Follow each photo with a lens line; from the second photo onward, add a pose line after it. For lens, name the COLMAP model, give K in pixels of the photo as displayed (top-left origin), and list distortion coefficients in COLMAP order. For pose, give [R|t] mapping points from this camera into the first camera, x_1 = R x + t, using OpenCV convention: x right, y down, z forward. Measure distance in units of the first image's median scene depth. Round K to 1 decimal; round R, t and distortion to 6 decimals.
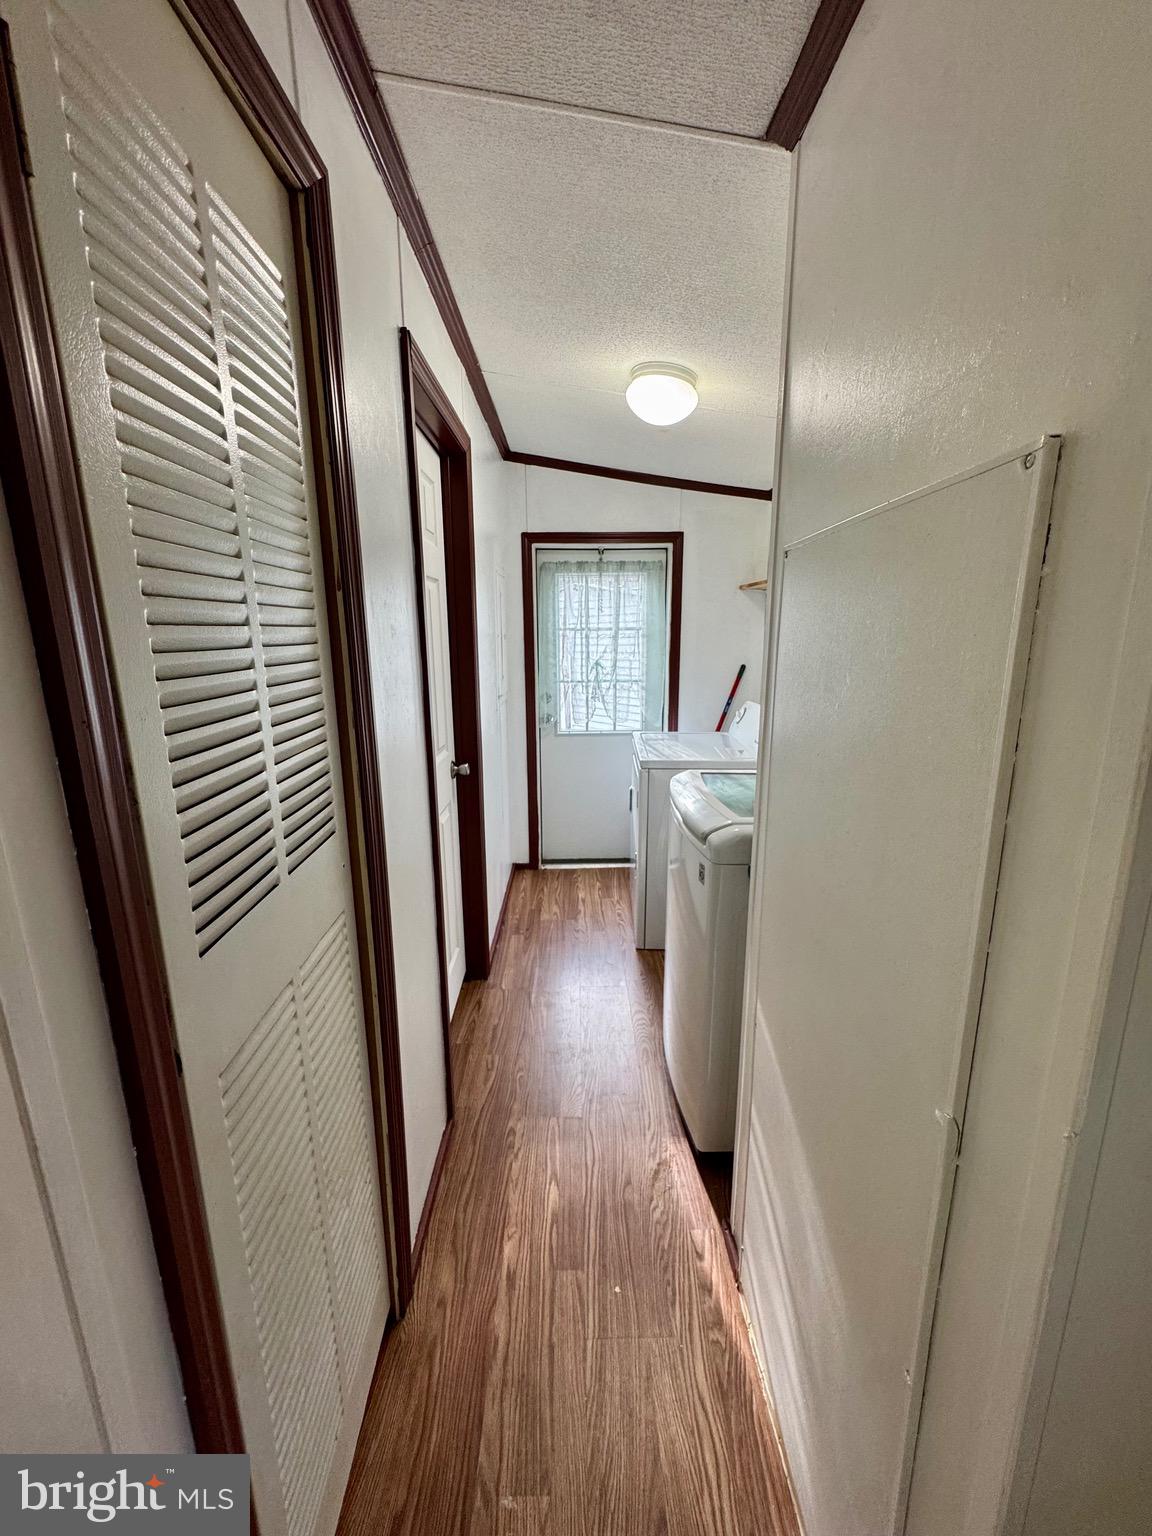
lens RADIAL K [[611.8, 0, 582.2], [0, 611.8, 762.3], [0, 0, 1]] dist [-0.003640, -0.000652]
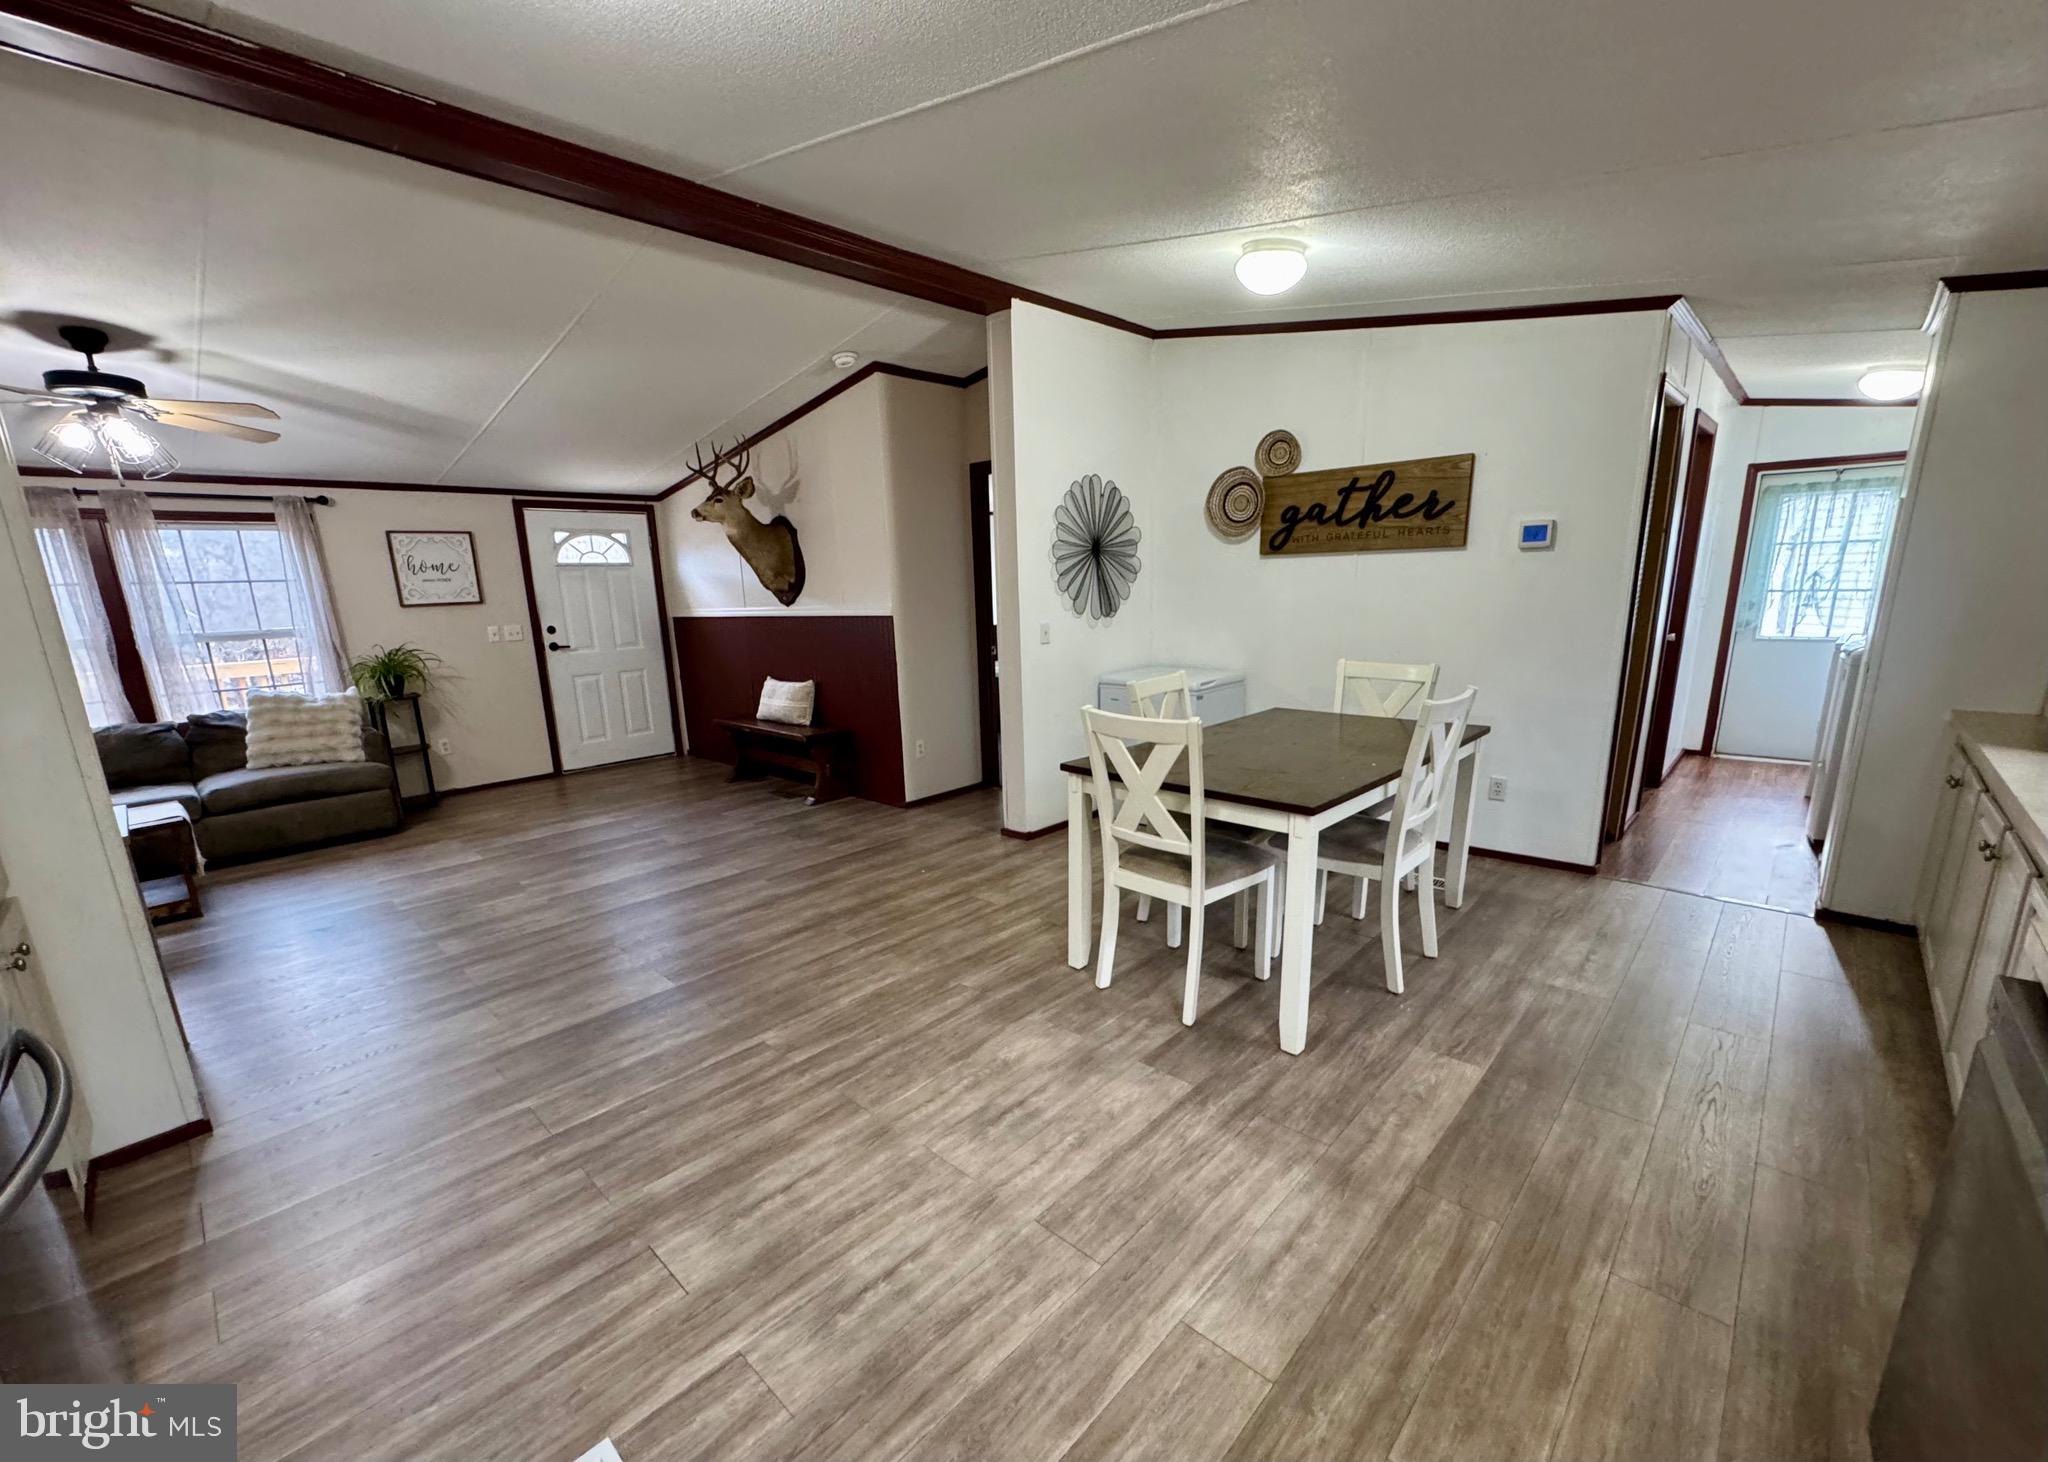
lens RADIAL K [[841.5, 0, 1037.0], [0, 841.5, 781.1], [0, 0, 1]] dist [-0.015513, 0.000397]
pose [[0.722399, 0.159671, -0.672789, 0.077685], [-0.133032, 0.986891, 0.091374, 0.267892], [0.678559, 0.023493, 0.734170, -1.086067]]
